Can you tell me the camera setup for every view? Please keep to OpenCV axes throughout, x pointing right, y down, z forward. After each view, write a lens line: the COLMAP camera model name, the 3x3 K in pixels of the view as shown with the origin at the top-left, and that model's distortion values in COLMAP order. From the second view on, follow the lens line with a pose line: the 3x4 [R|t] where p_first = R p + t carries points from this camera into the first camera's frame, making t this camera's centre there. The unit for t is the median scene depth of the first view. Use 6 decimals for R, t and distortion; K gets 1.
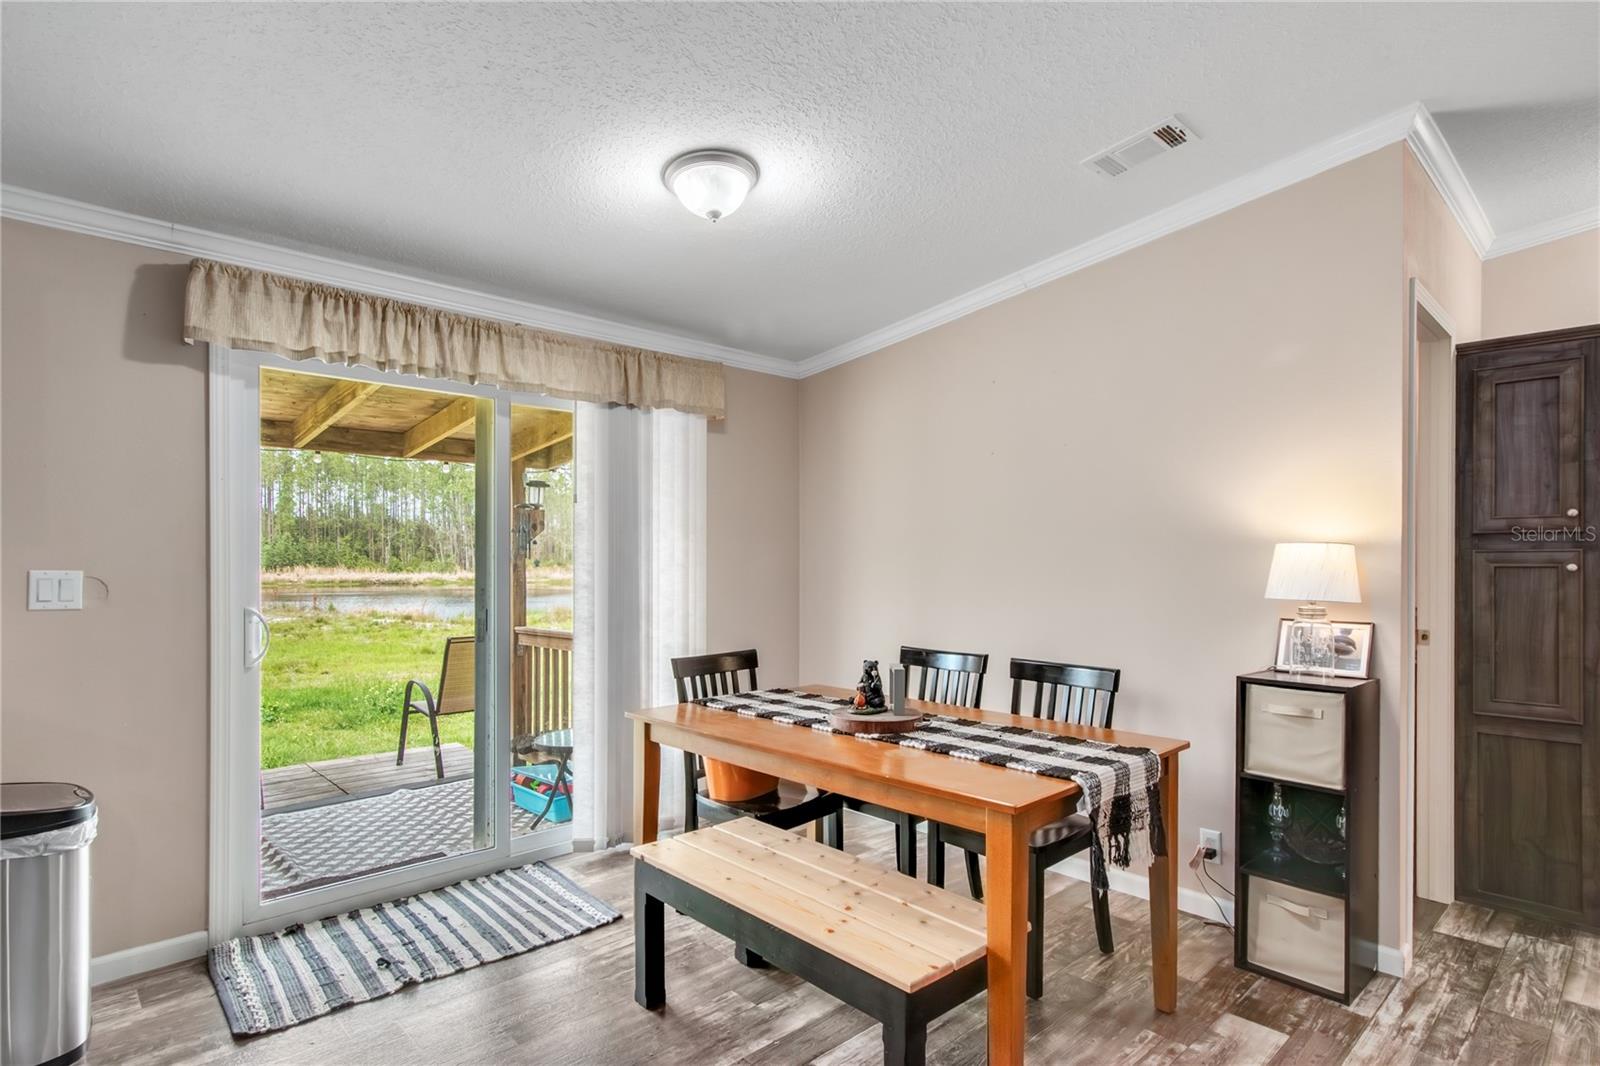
lens RADIAL K [[816.8, 0, 811.9], [0, 816.8, 566.2], [0, 0, 1]] dist [0.004791, -0.002099]
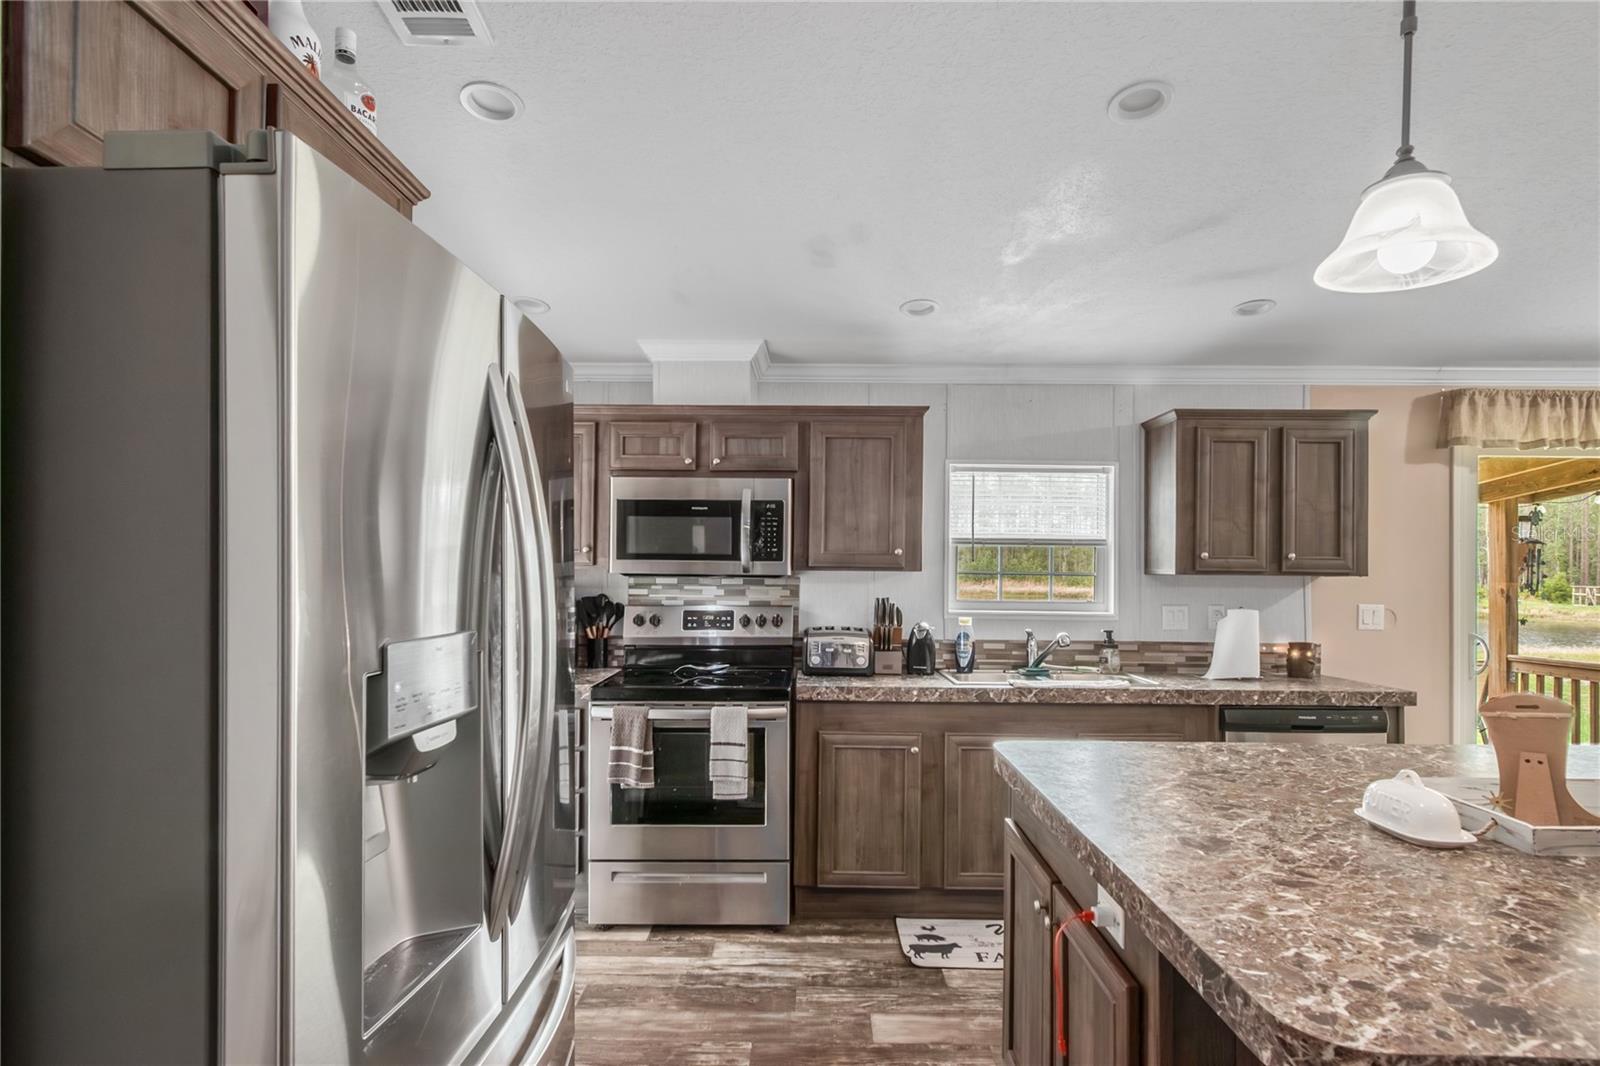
lens RADIAL K [[816.8, 0, 809.3], [0, 816.8, 563.0], [0, 0, 1]] dist [0.004791, -0.002099]
pose [[0.719024, -0.003654, -0.694975, -0.491042], [-0.011499, 0.999787, -0.017153, -0.027803], [0.694890, 0.020325, 0.718829, -0.696294]]
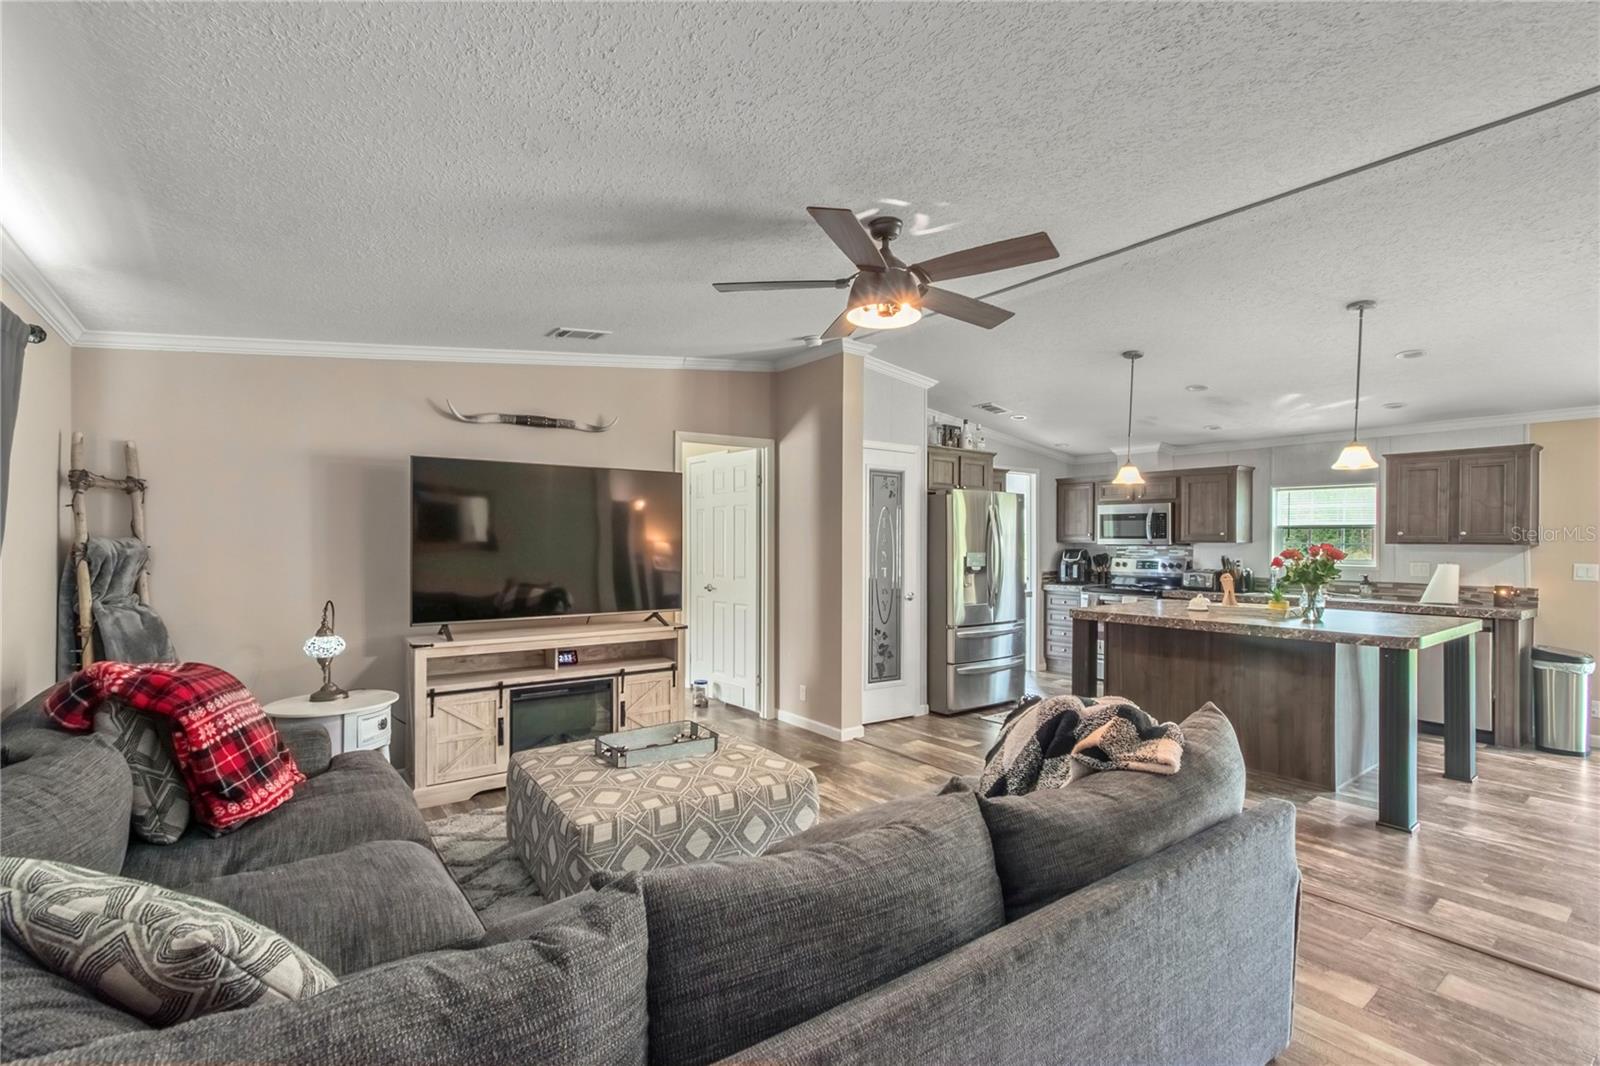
lens RADIAL K [[724.0, 0, 797.0], [0, 724.0, 544.1], [0, 0, 1]] dist [0.003420, -0.001220]
pose [[-0.121326, 0.000635, -0.992613, 1.143426], [-0.011809, 0.999928, 0.002083, -0.022970], [0.992542, 0.011975, -0.121310, -0.800808]]
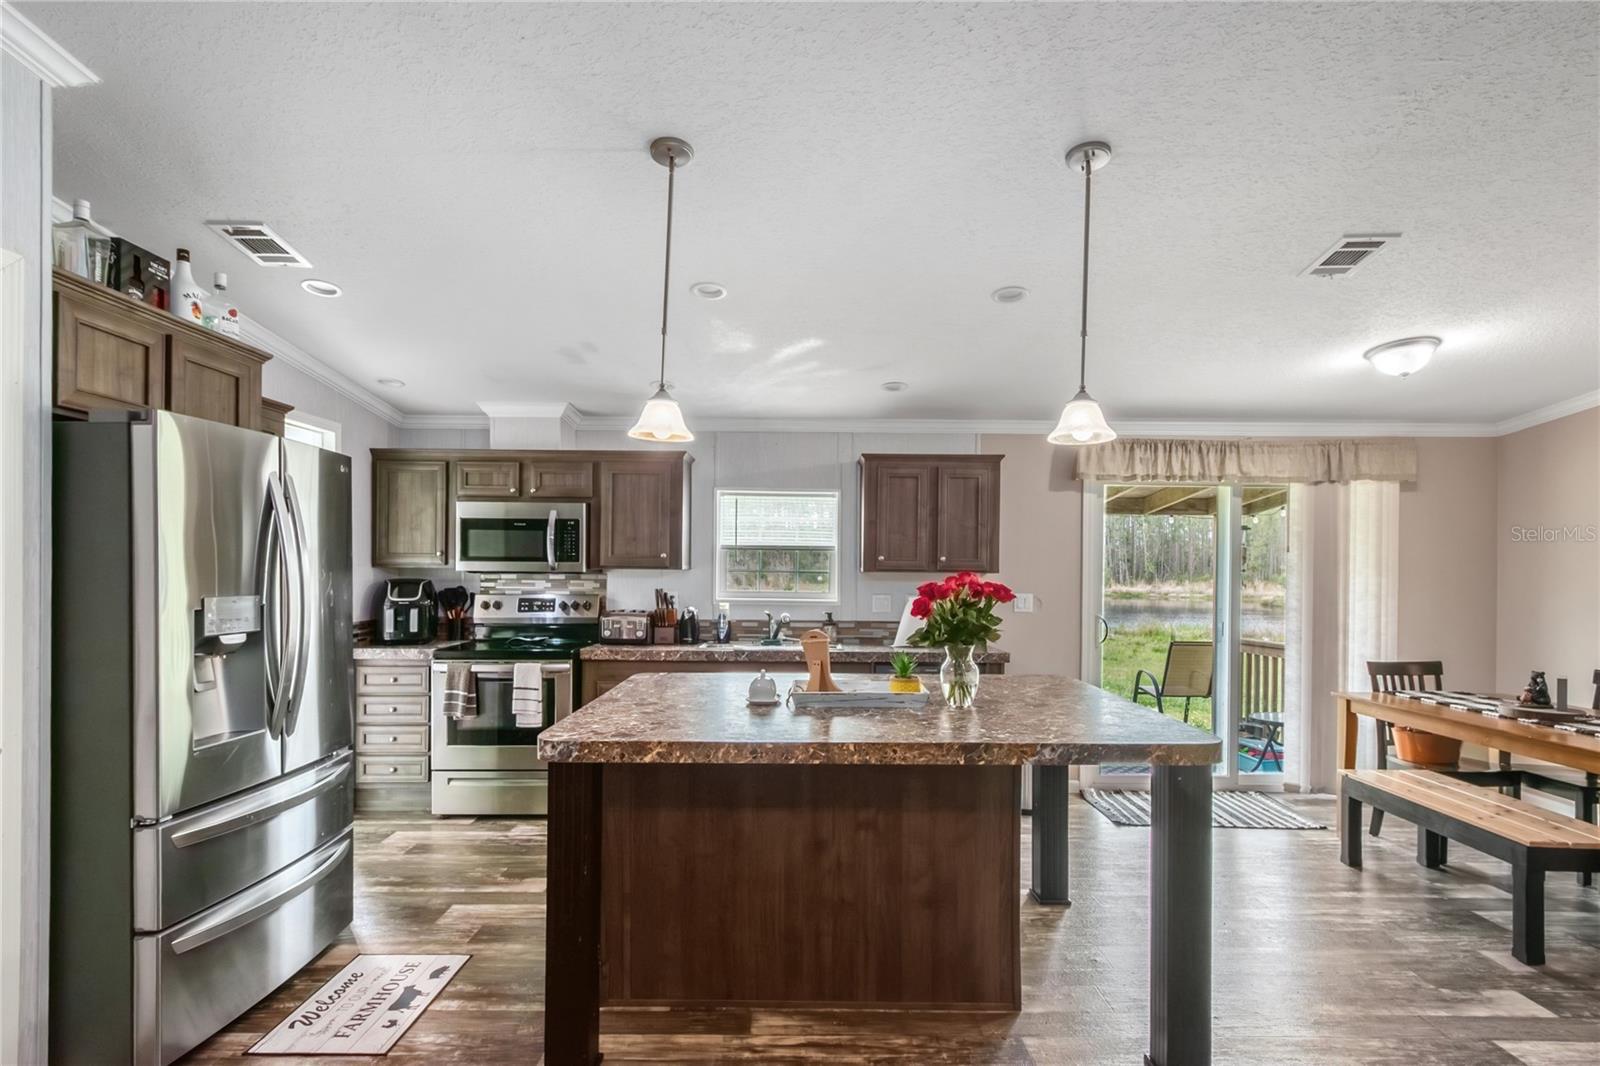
lens RADIAL K [[816.8, 0, 808.8], [0, 816.8, 573.4], [0, 0, 1]] dist [0.004791, -0.002099]
pose [[0.725102, 0.006758, -0.688608, 0.111692], [-0.012131, 0.999922, -0.002961, -0.028249], [0.688535, 0.010501, 0.725127, -0.751069]]
